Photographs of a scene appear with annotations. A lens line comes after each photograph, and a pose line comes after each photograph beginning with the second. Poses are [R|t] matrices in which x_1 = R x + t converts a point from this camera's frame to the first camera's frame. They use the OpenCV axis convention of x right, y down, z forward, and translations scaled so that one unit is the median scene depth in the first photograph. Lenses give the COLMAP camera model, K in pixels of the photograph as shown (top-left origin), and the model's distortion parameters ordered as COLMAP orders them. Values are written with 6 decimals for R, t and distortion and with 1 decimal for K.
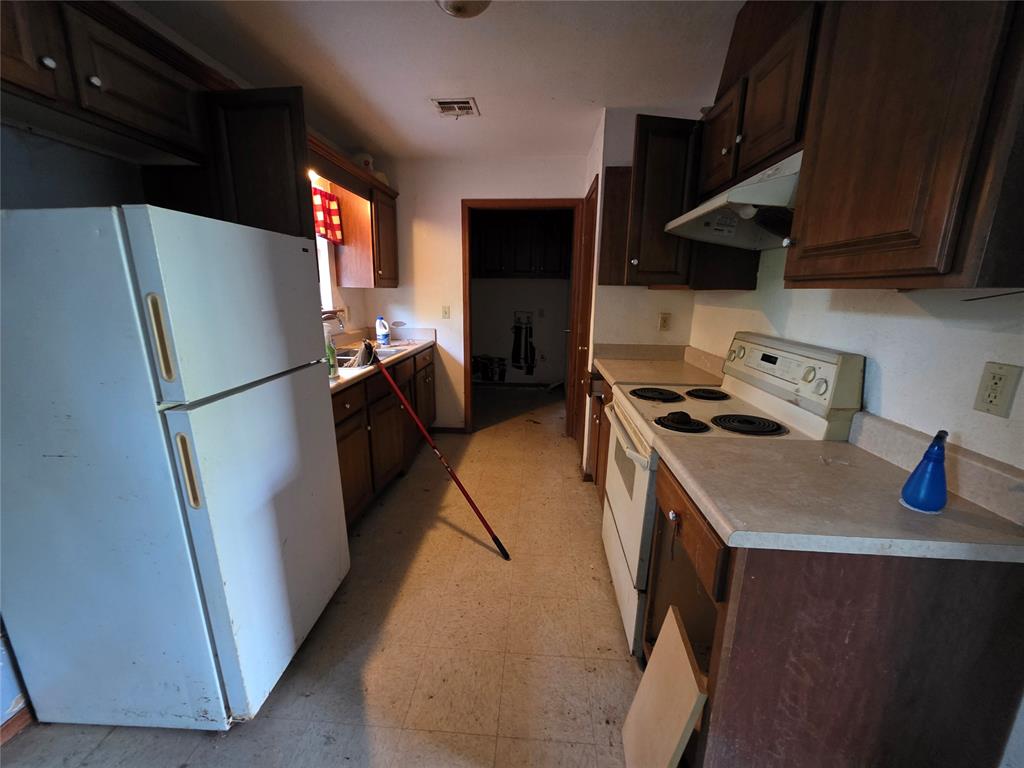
lens RADIAL K [[408.8, 0, 514.7], [0, 408.8, 384.8], [0, 0, 1]] dist [0.002607, -0.000018]
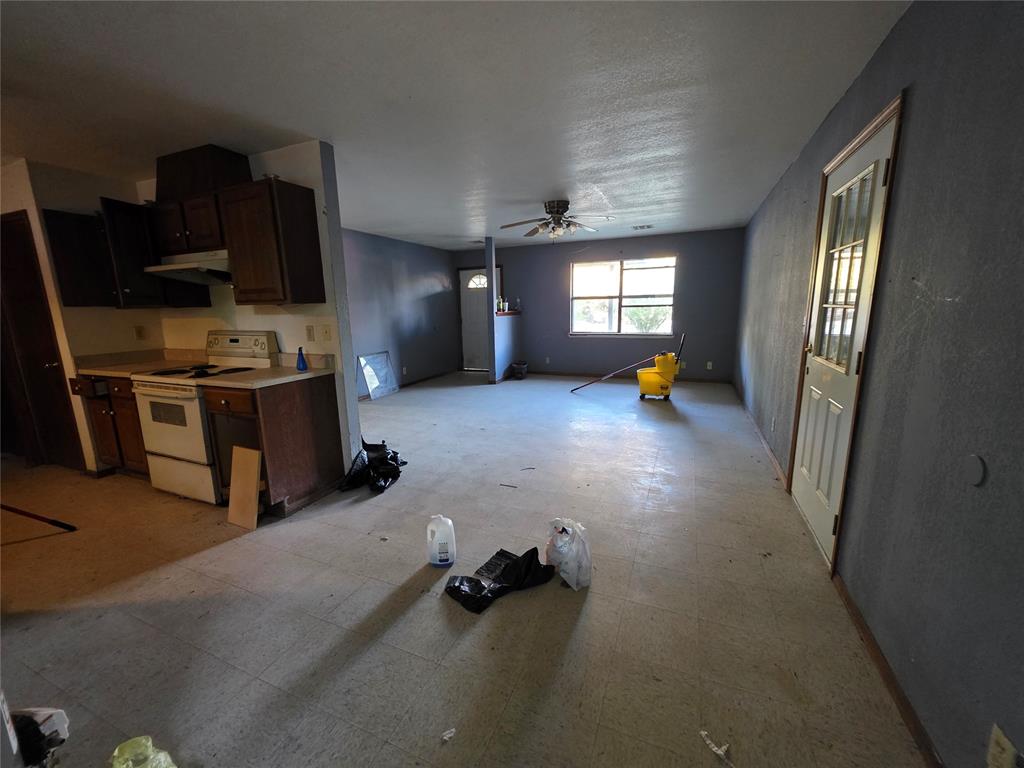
lens RADIAL K [[408.8, 0, 507.0], [0, 408.8, 386.2], [0, 0, 1]] dist [0.002607, -0.000018]
pose [[0.341207, -0.202895, 0.917830, -0.611502], [0.238459, 0.963169, 0.124270, 0.167679], [-0.909239, 0.176463, 0.377022, -0.703545]]
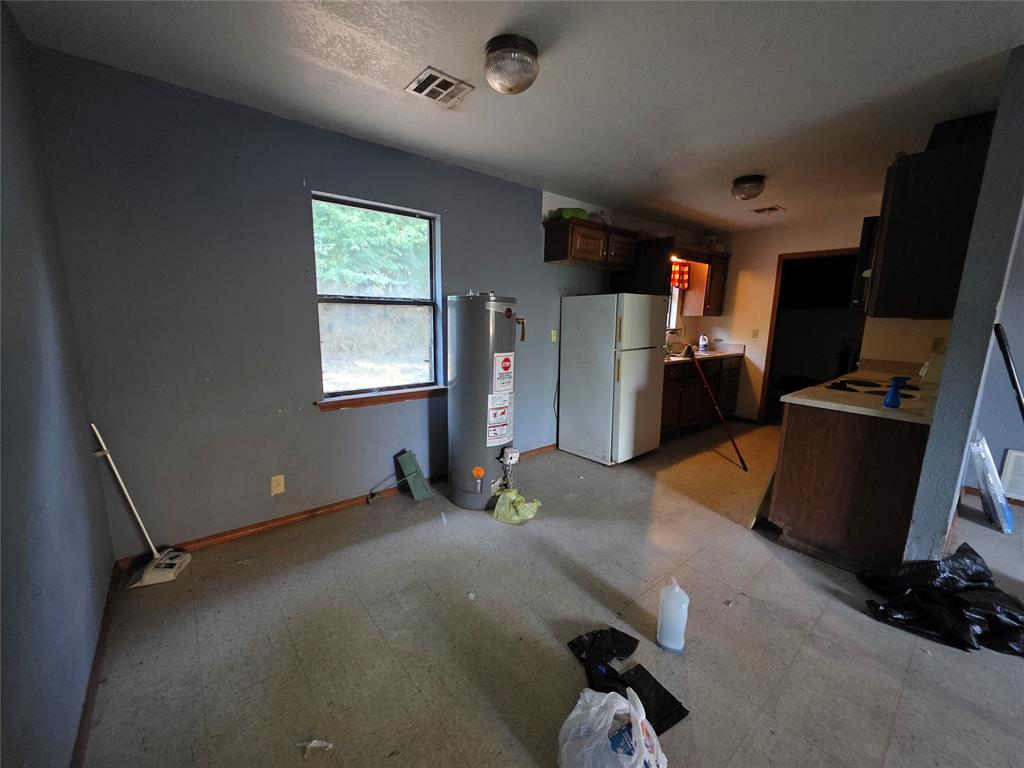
lens RADIAL K [[408.8, 0, 511.7], [0, 408.8, 377.9], [0, 0, 1]] dist [0.002607, -0.000018]
pose [[0.687627, 0.116577, -0.716644, 0.492691], [-0.175643, 0.984418, -0.008395, 0.227316], [0.704499, 0.131646, 0.697388, -0.952255]]
